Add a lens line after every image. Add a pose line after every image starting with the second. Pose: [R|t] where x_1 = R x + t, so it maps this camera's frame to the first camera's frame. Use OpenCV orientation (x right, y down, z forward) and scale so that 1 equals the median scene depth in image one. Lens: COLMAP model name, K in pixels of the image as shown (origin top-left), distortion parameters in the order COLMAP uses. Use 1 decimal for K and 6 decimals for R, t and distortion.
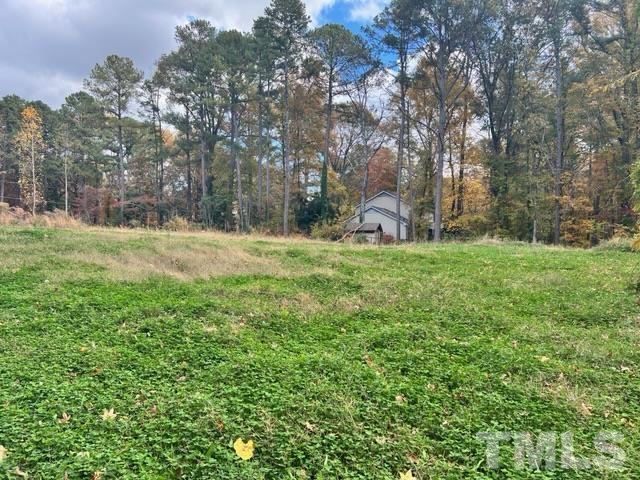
lens RADIAL K [[486.6, 0, 321.7], [0, 486.6, 251.6], [0, 0, 1]] dist [0.067764, -0.078097]
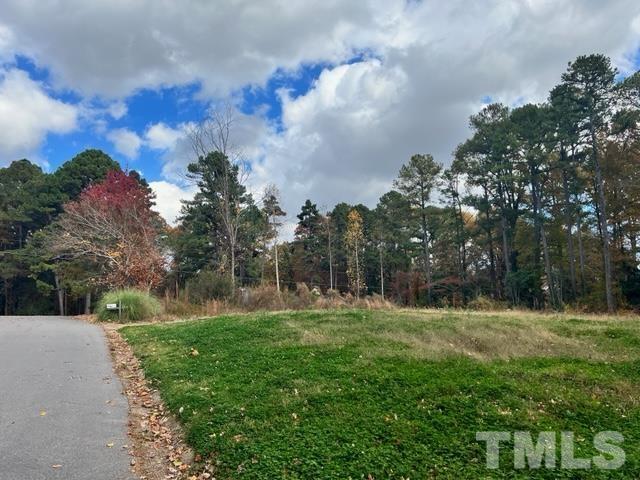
lens RADIAL K [[486.6, 0, 316.9], [0, 486.6, 243.9], [0, 0, 1]] dist [0.067764, -0.078097]
pose [[0.816918, -0.104876, -0.567139, 0.007273], [0.003682, 0.984257, -0.176706, 0.000113], [0.576743, 0.142266, 0.804443, -0.005861]]
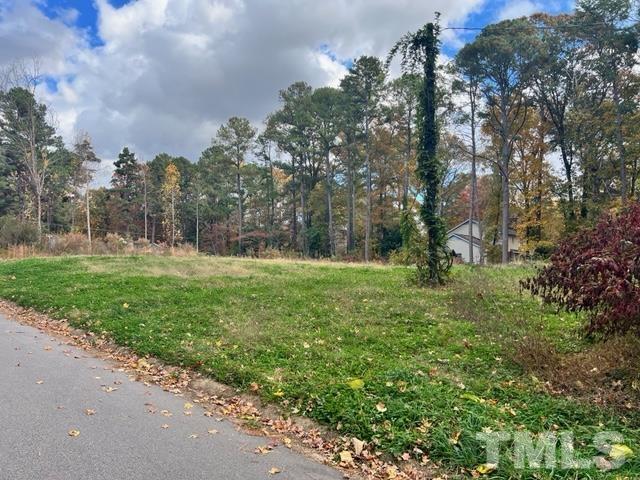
lens RADIAL K [[486.6, 0, 317.0], [0, 486.6, 249.2], [0, 0, 1]] dist [0.067764, -0.078097]
pose [[0.964051, -0.017328, -0.265153, 0.109899], [-0.000094, 0.997849, -0.065550, 0.009783], [0.265718, 0.063218, 0.961976, -0.110420]]
